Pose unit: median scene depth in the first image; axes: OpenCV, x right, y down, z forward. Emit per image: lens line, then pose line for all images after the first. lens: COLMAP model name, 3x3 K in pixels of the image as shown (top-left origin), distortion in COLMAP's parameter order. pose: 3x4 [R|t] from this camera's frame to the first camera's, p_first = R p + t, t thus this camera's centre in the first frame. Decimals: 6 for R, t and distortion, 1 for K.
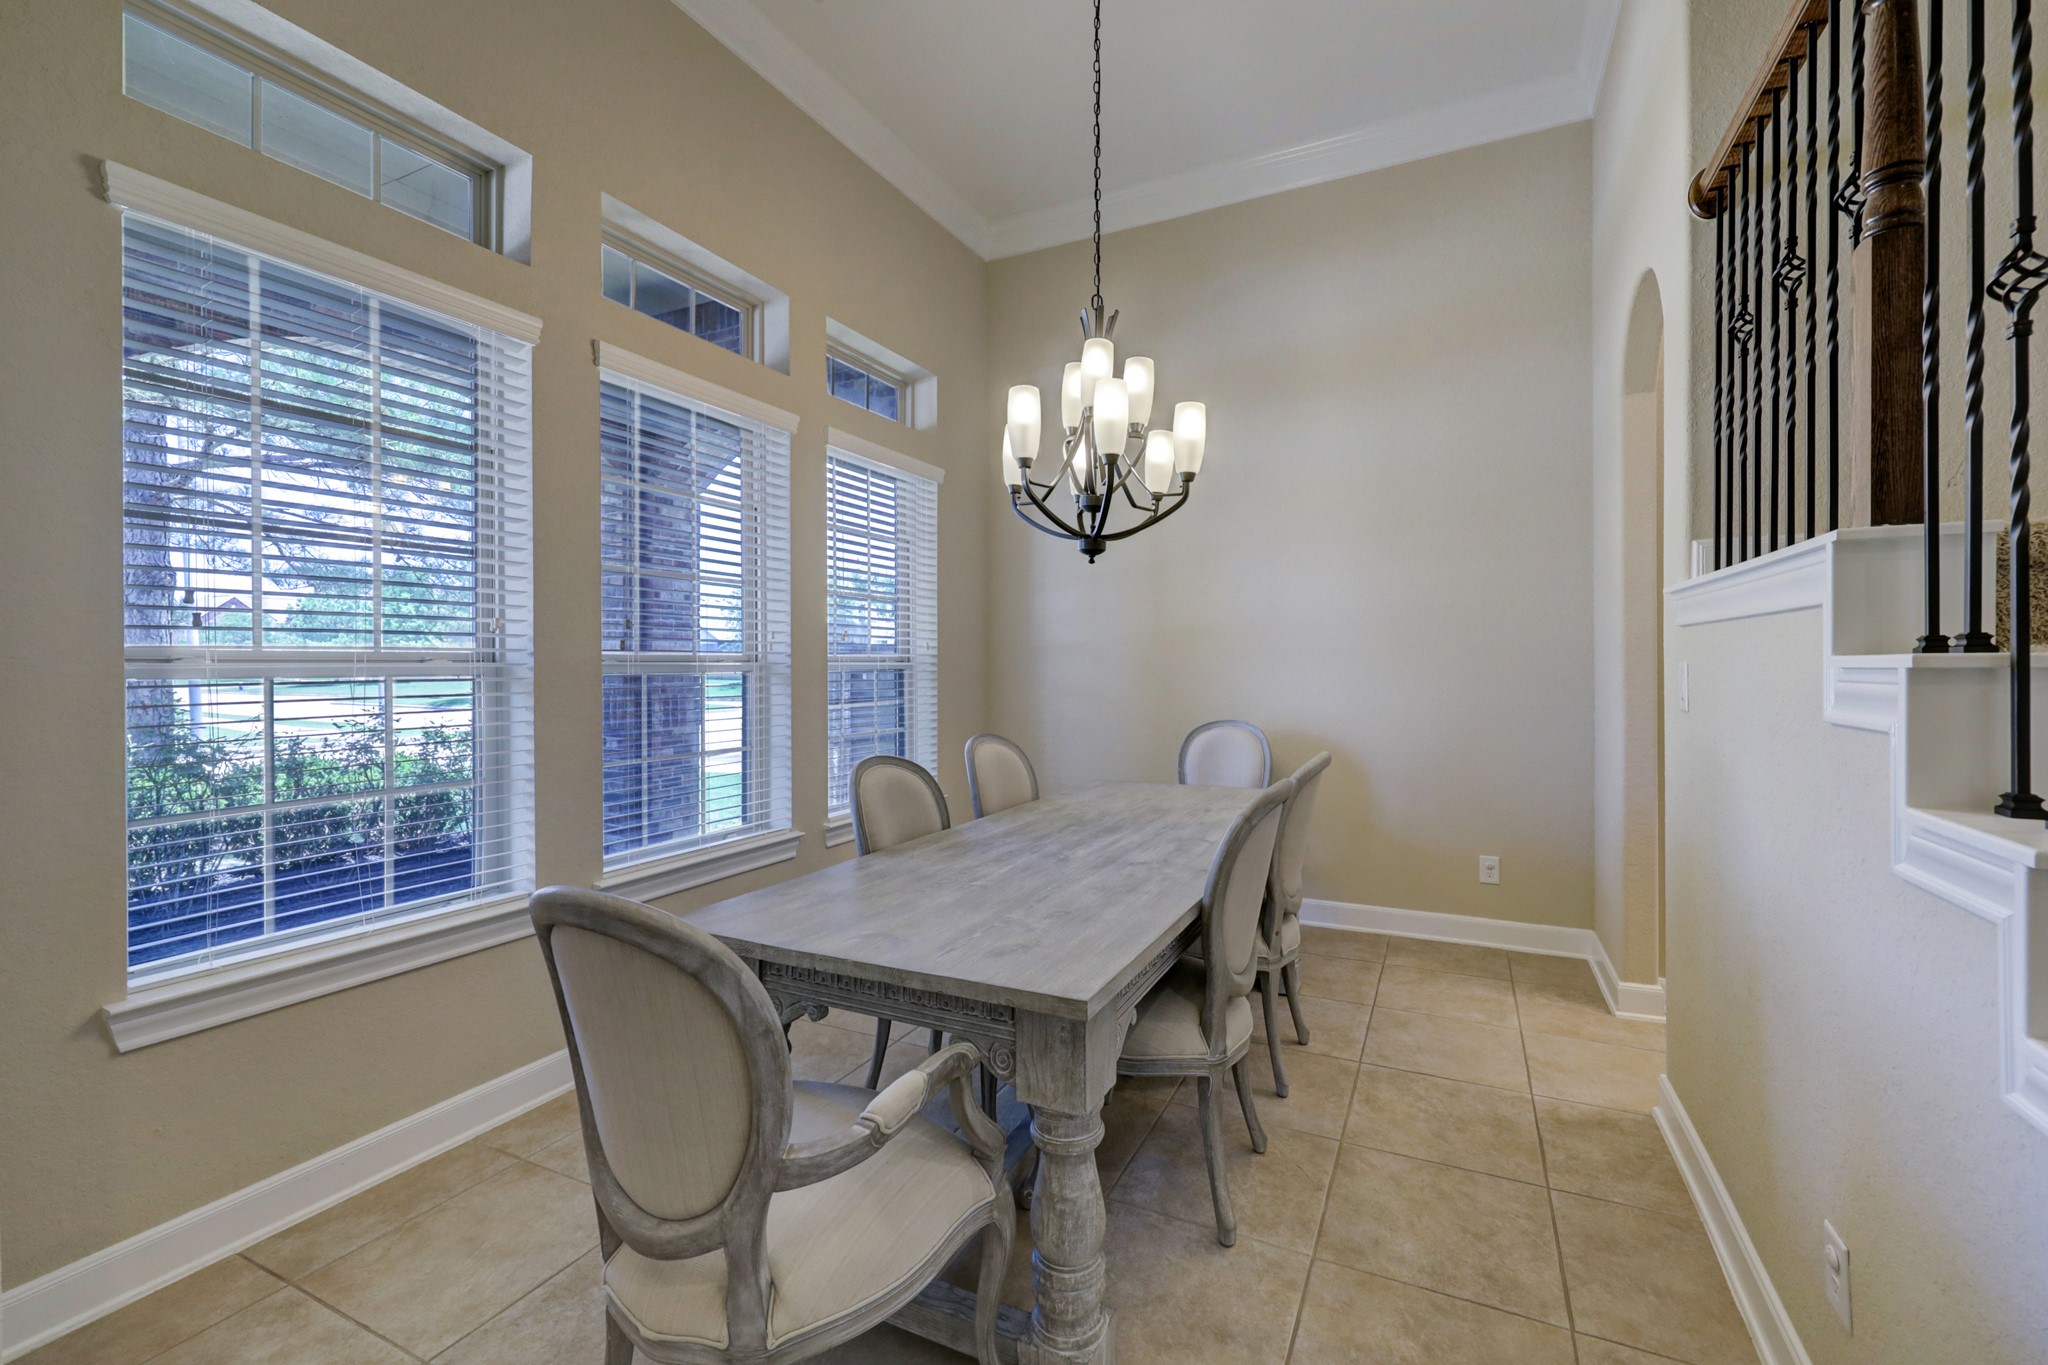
lens RADIAL K [[835.2, 0, 1034.2], [0, 835.2, 667.4], [0, 0, 1]] dist [-0.002156, 0.000048]
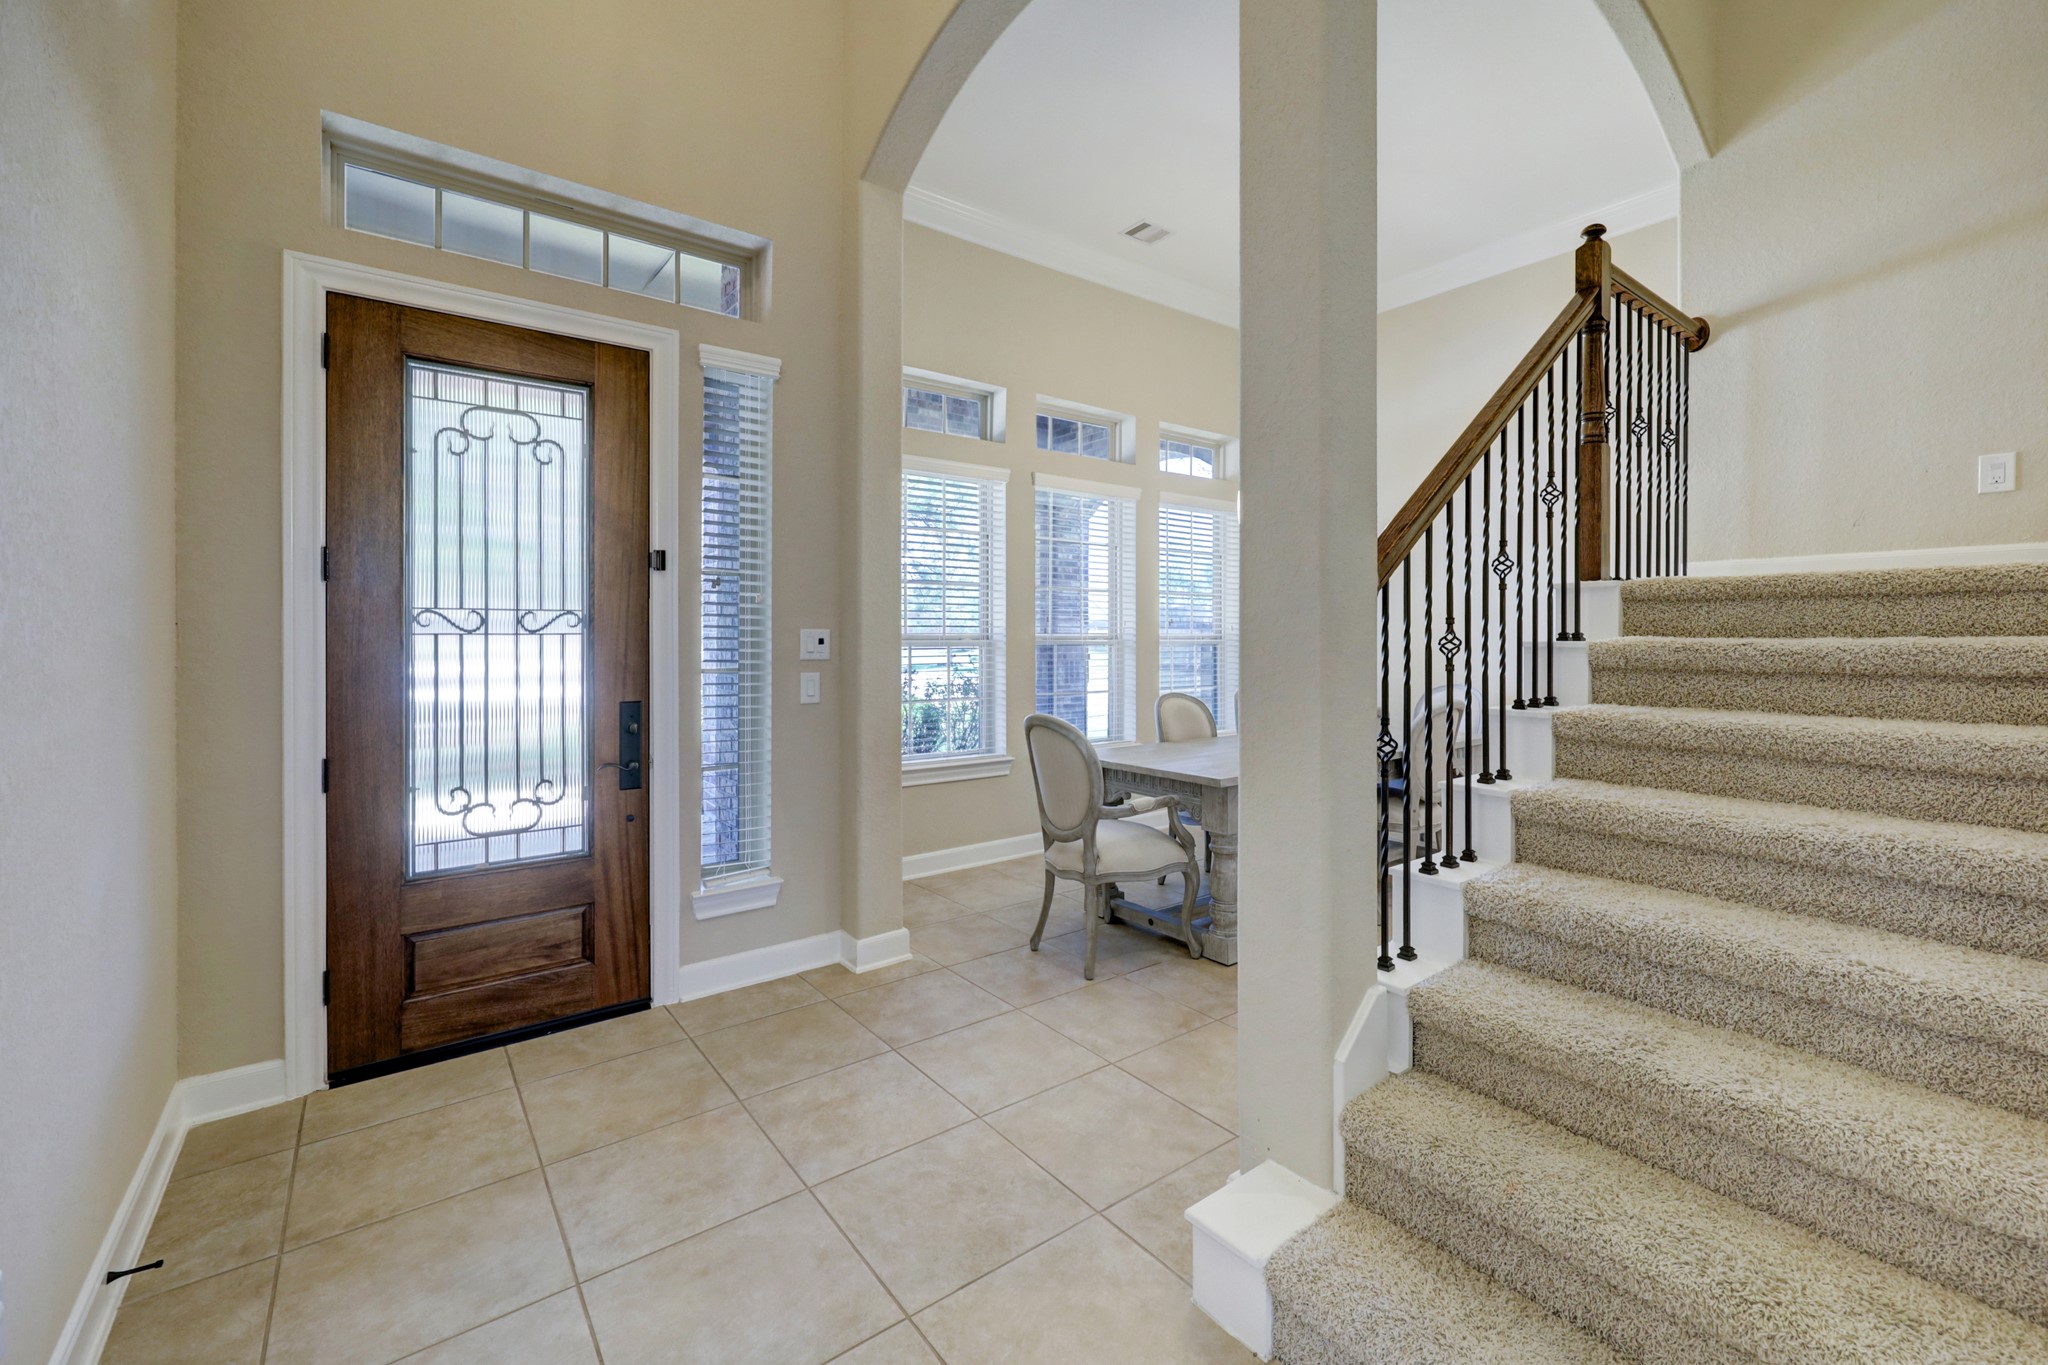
lens RADIAL K [[848.4, 0, 1036.5], [0, 848.4, 644.3], [0, 0, 1]] dist [-0.000800, 0.000025]
pose [[0.899944, 0.004475, -0.435982, 0.353361], [-0.002895, 0.999987, 0.004288, -0.004495], [0.435995, -0.002597, 0.899945, -0.795373]]
